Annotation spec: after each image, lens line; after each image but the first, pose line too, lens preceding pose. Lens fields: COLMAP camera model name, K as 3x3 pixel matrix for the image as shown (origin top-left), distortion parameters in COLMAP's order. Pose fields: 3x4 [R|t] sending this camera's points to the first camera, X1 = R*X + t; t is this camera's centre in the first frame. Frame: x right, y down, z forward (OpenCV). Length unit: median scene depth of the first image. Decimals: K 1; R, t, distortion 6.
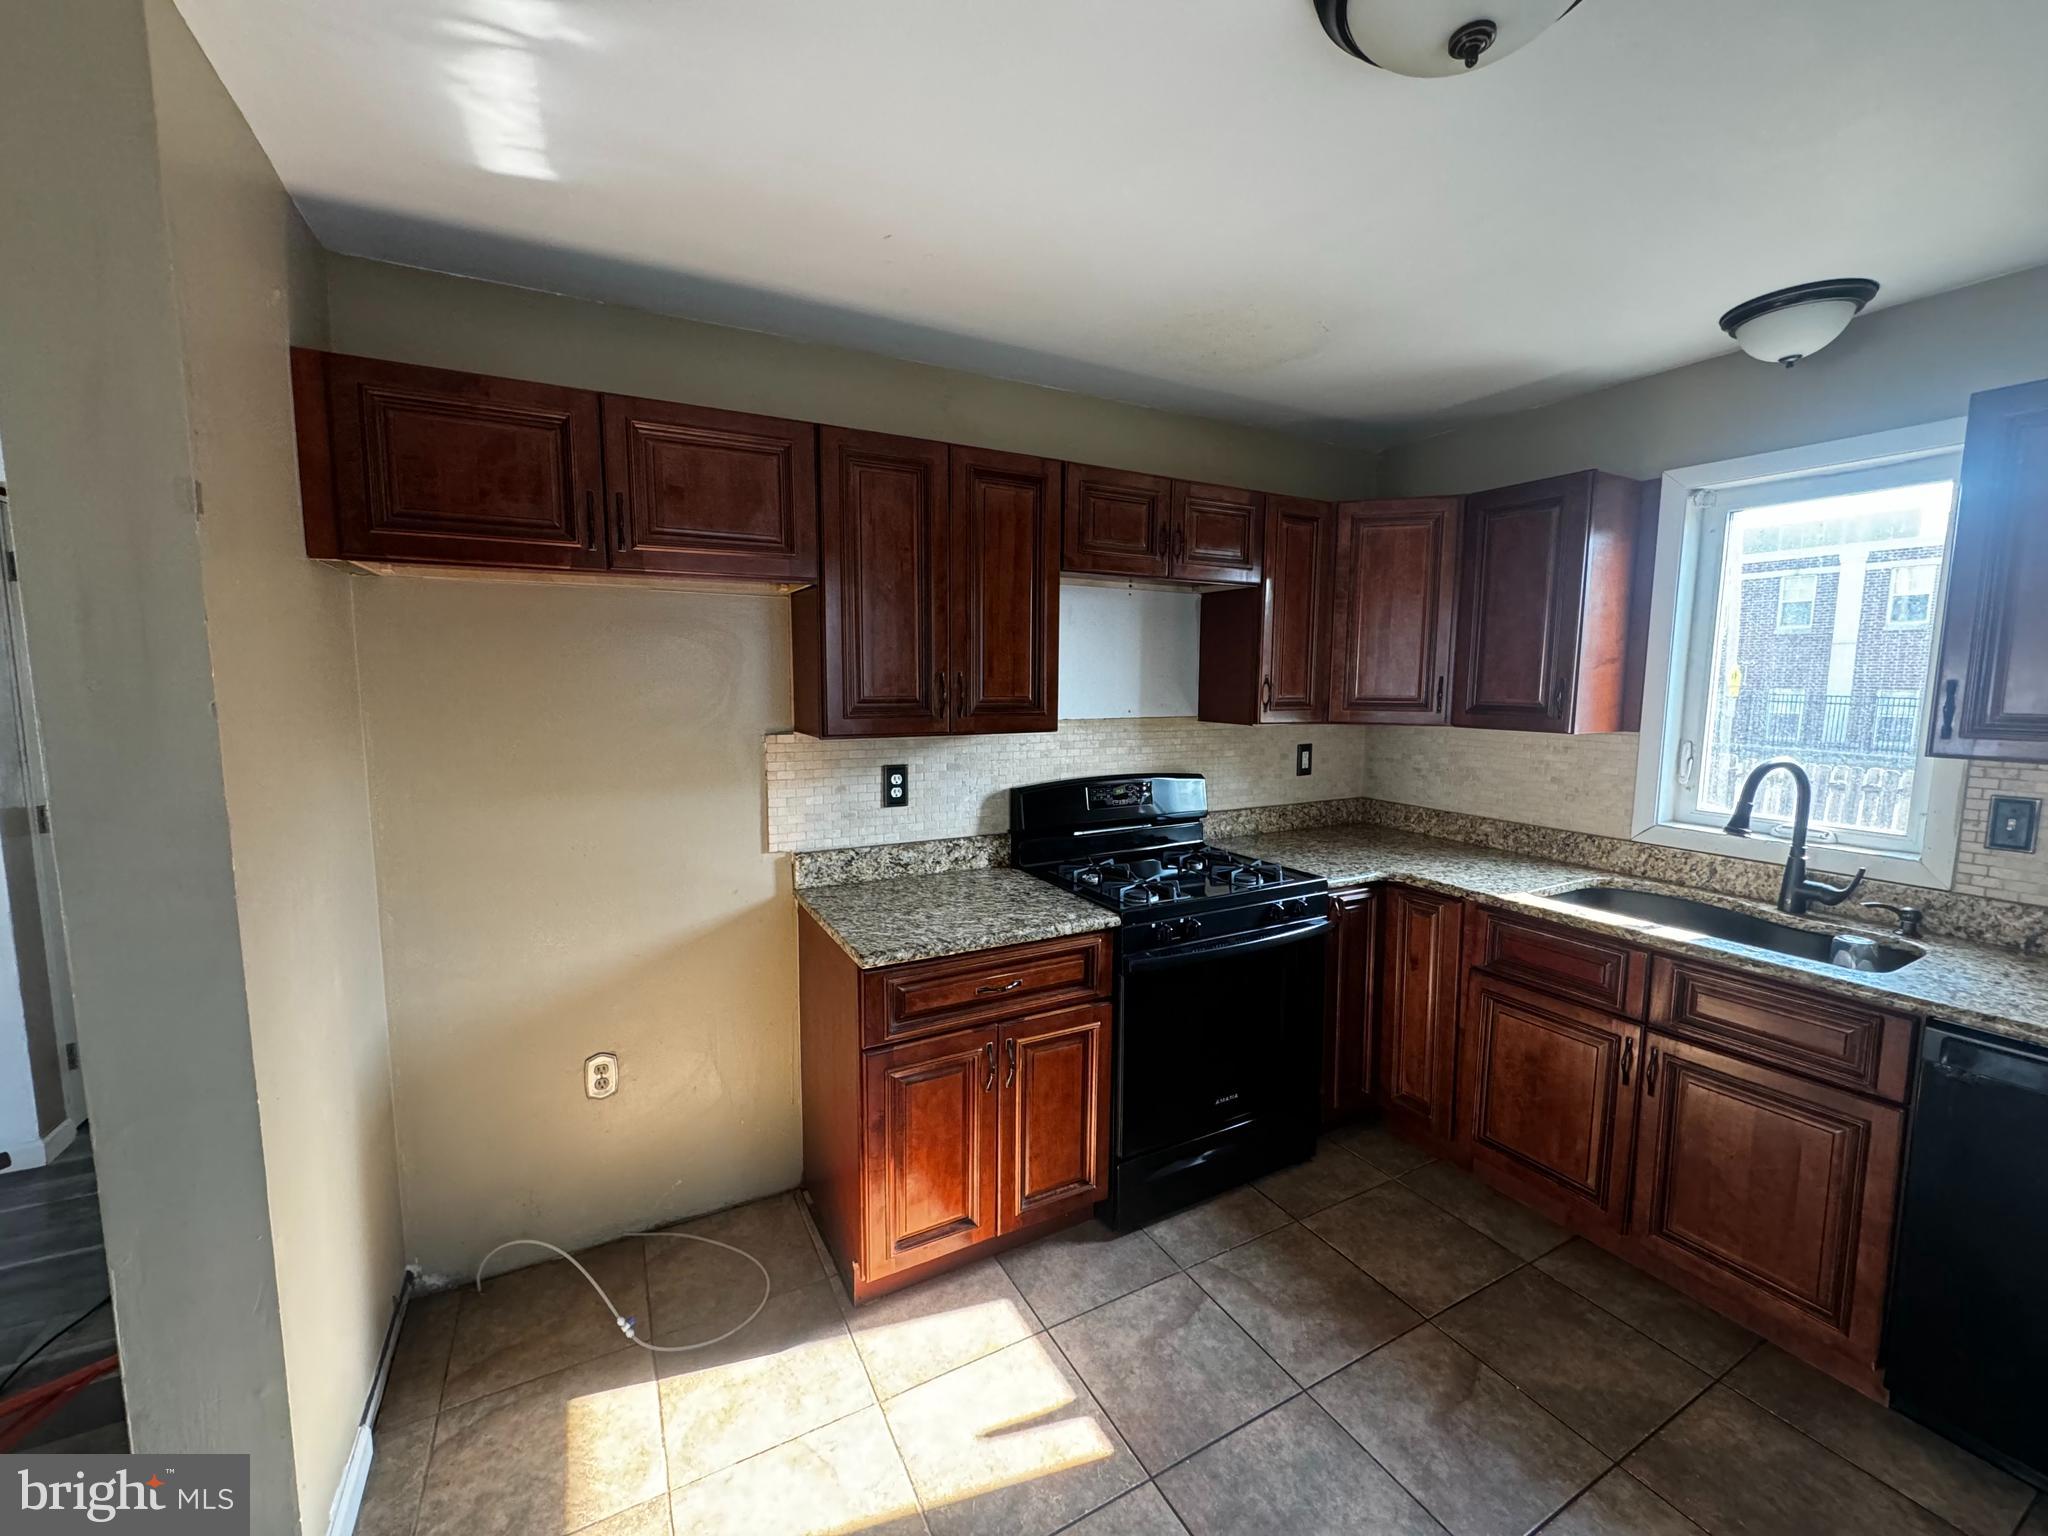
lens RADIAL K [[817.5, 0, 1023.2], [0, 817.5, 765.2], [0, 0, 1]] dist [-0.001233, -0.000334]
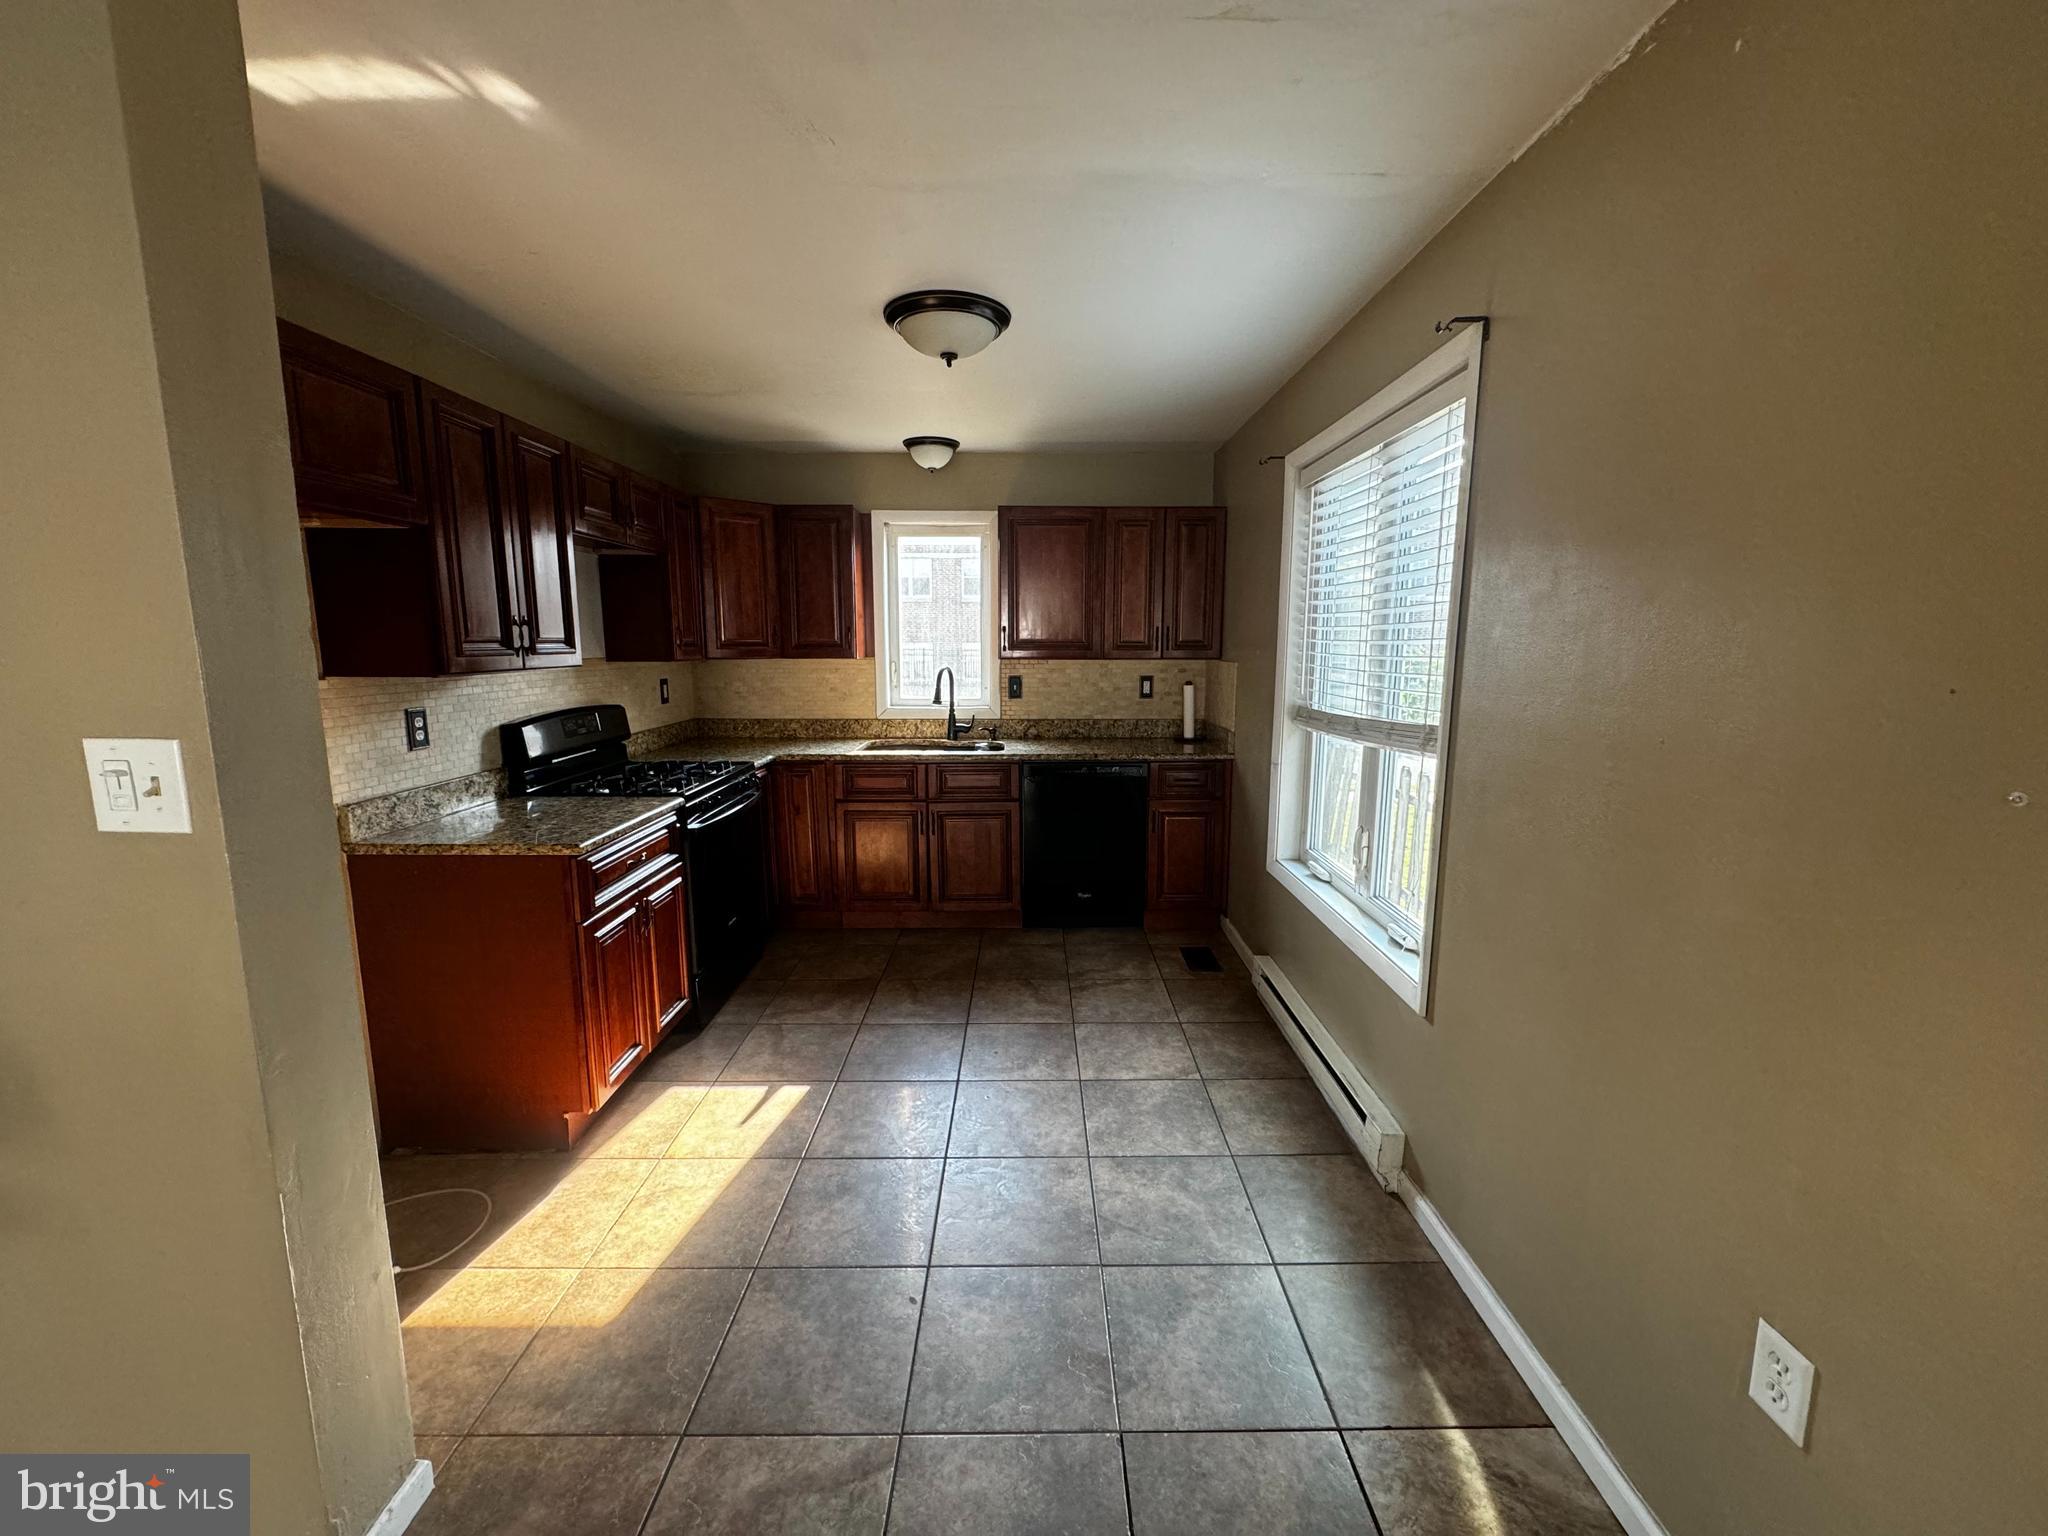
lens RADIAL K [[817.5, 0, 1028.7], [0, 817.5, 764.7], [0, 0, 1]] dist [-0.001233, -0.000334]
pose [[0.473350, -0.139648, 0.869735, -0.693287], [0.096114, 0.989647, 0.106592, 0.034624], [-0.875615, 0.033139, 0.481871, -0.147187]]
